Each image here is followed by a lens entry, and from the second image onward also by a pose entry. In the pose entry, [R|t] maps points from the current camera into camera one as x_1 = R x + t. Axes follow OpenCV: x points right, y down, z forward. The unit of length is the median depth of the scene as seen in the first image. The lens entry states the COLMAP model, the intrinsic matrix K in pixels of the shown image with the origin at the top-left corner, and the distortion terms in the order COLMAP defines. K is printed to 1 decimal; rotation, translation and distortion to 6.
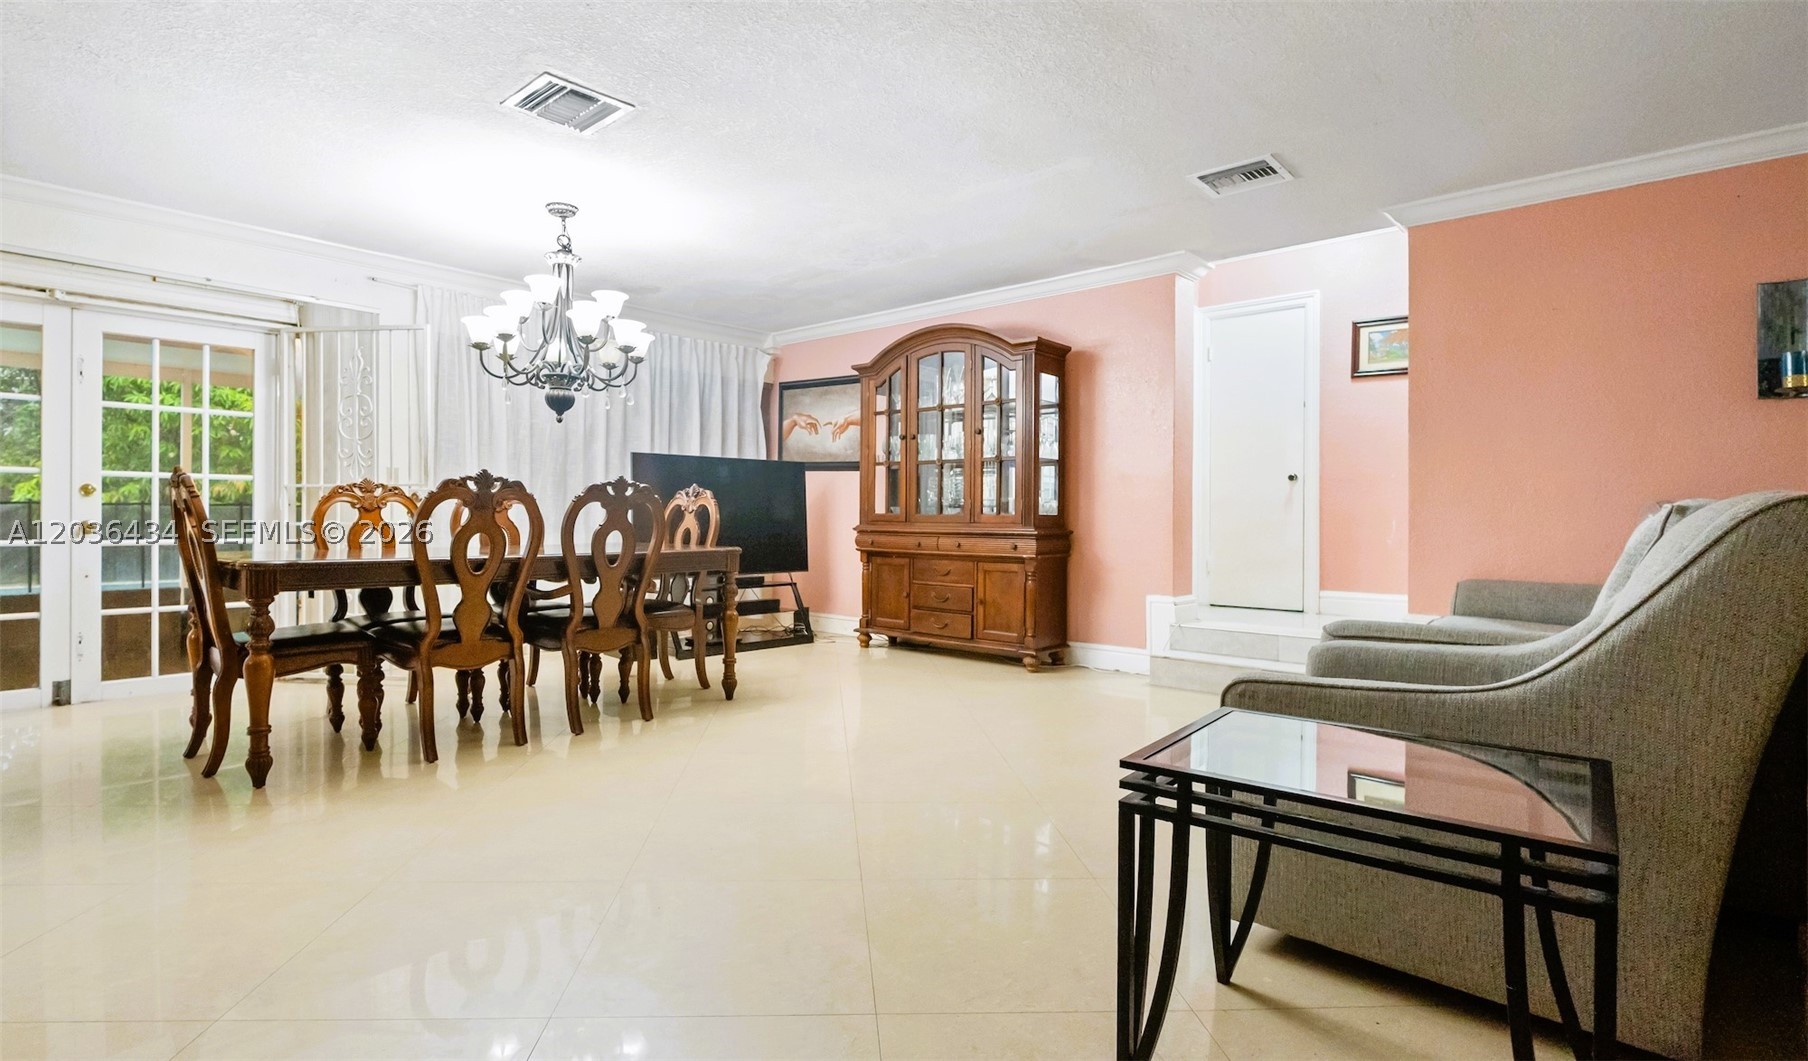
lens RADIAL K [[888.3, 0, 867.5], [0, 888.3, 503.9], [0, 0, 1]] dist [-0.013691, 0.001155]
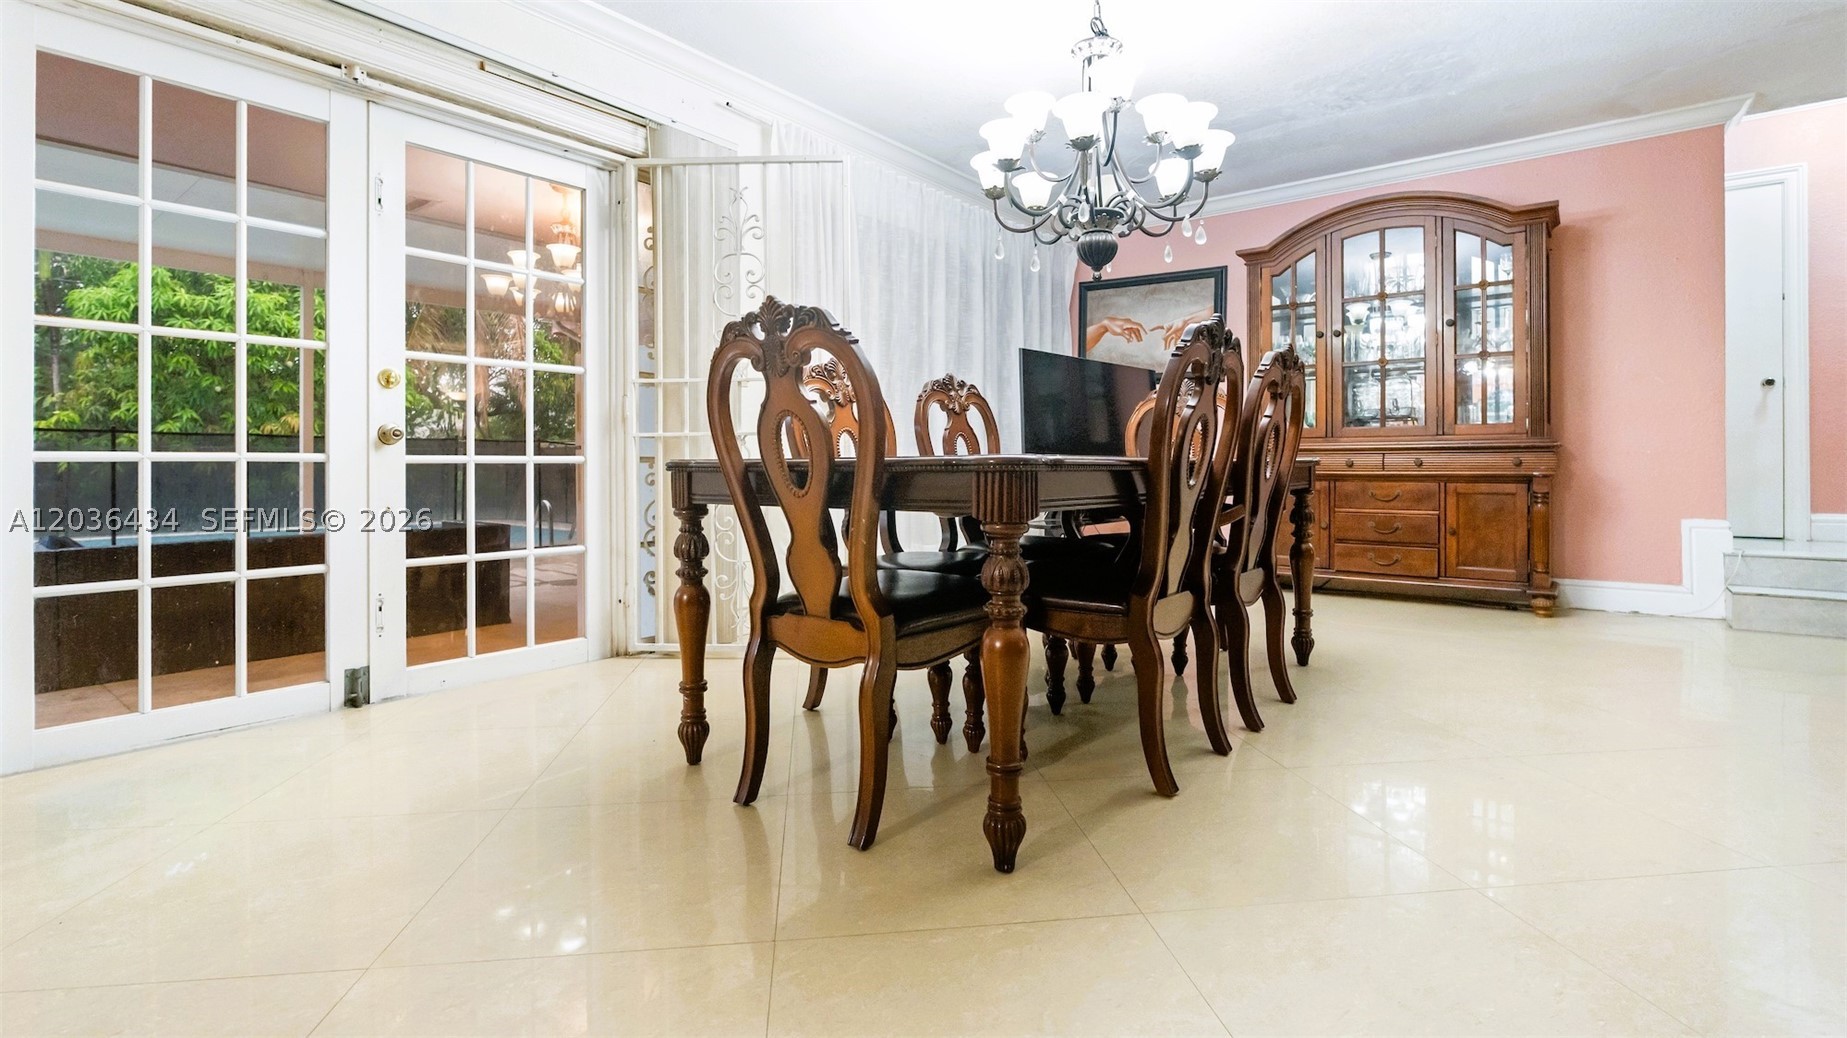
lens RADIAL K [[859.0, 0, 914.1], [0, 859.0, 456.1], [0, 0, 1]] dist [-0.010395, 0.000998]
pose [[0.996897, -0.008195, 0.078294, -0.437134], [0.007948, 0.999962, 0.003462, 0.035054], [-0.078319, -0.002829, 0.996924, 0.262714]]
